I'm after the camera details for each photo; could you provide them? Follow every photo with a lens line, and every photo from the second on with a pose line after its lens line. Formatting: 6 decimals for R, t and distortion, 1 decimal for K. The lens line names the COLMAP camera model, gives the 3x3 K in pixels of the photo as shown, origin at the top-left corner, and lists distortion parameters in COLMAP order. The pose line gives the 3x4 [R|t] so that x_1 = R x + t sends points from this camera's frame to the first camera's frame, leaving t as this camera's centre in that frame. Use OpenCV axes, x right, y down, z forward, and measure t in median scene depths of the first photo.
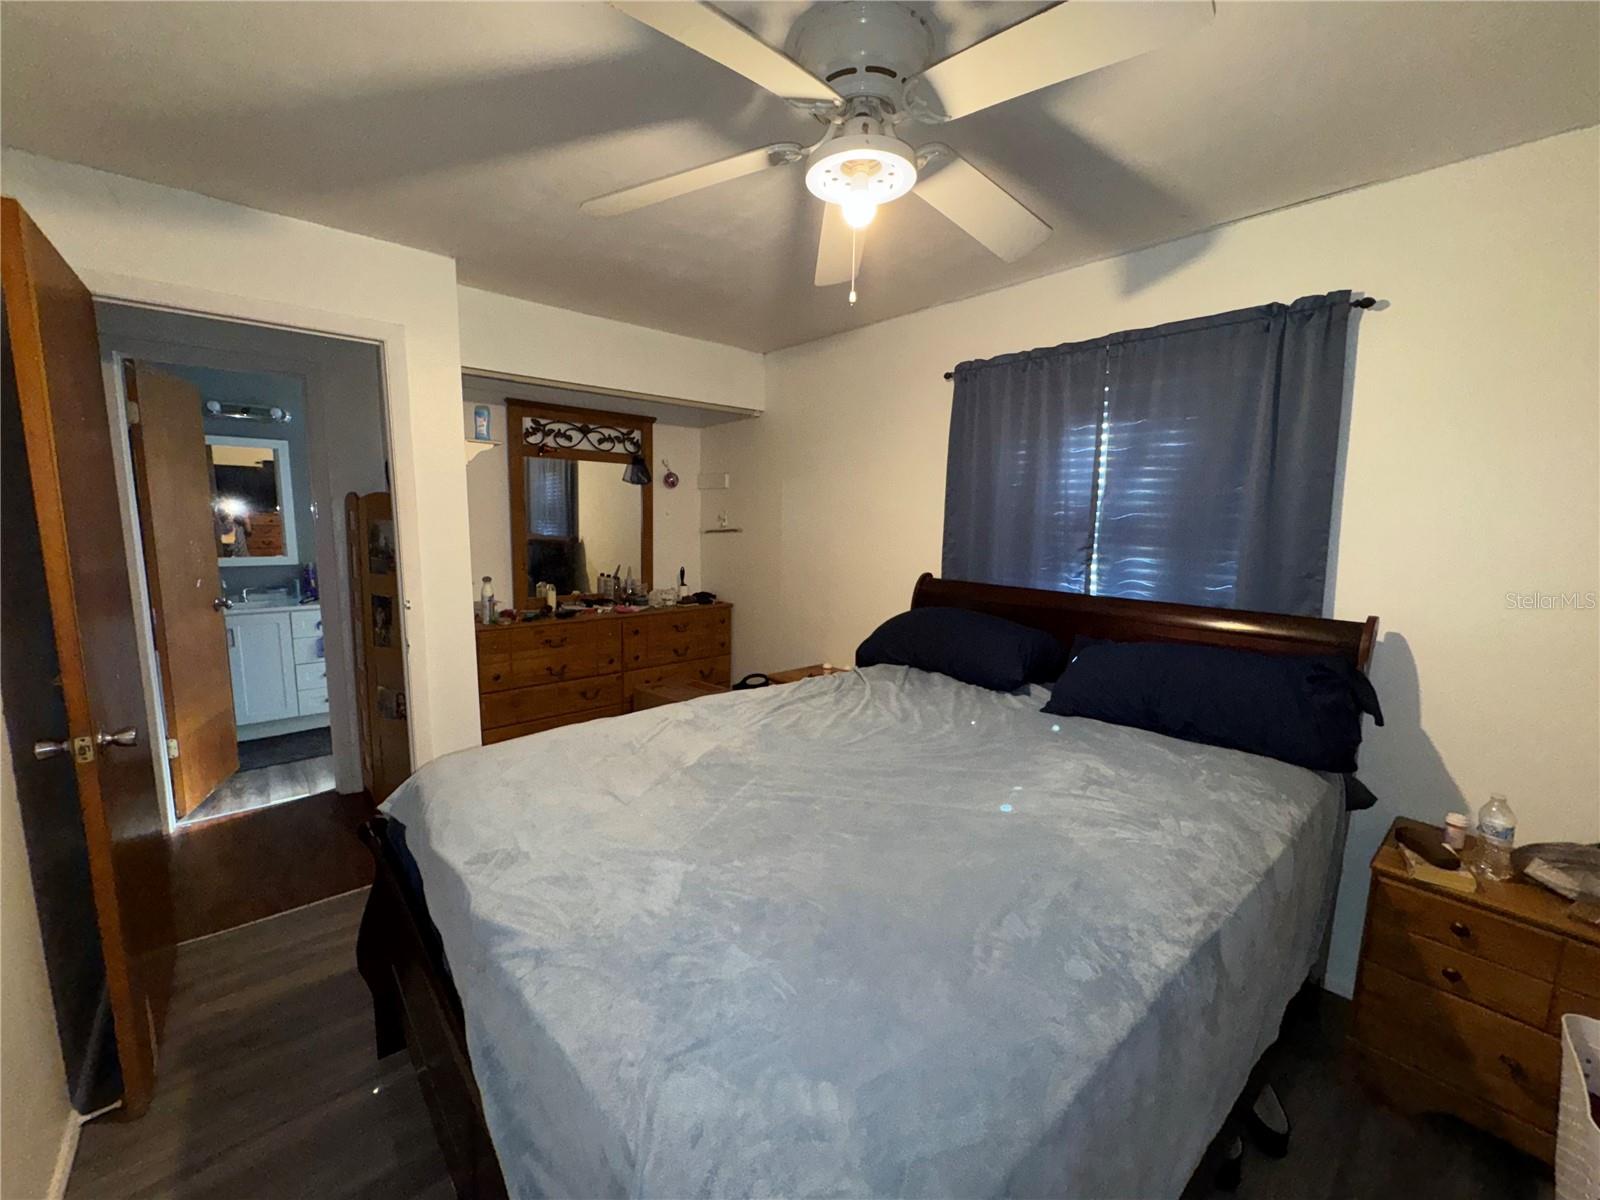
lens RADIAL K [[639.6, 0, 797.7], [0, 639.6, 609.4], [0, 0, 1]] dist [0.000082, 0.000812]
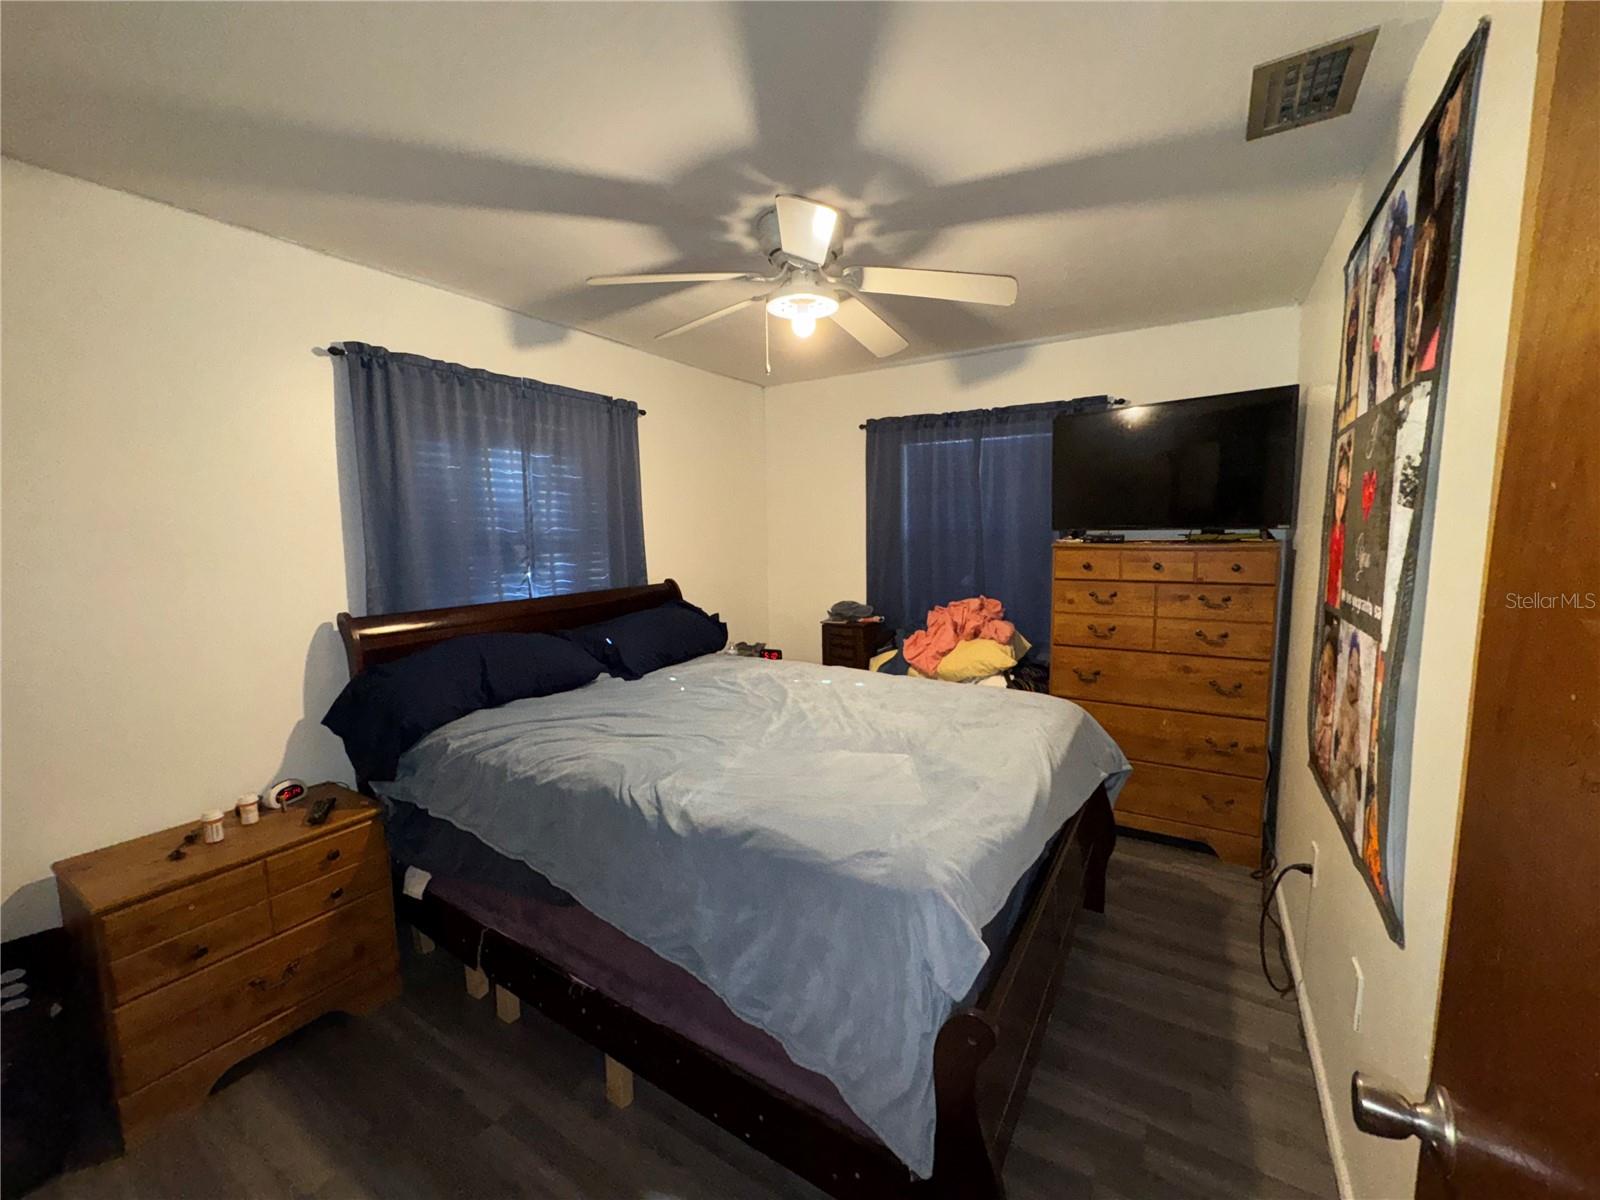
lens RADIAL K [[639.6, 0, 801.0], [0, 639.6, 596.8], [0, 0, 1]] dist [0.000082, 0.000812]
pose [[-0.277996, -0.111972, 0.954034, -0.764824], [0.152447, 0.975453, 0.158908, -0.132700], [-0.948408, 0.189616, -0.254102, 0.822516]]
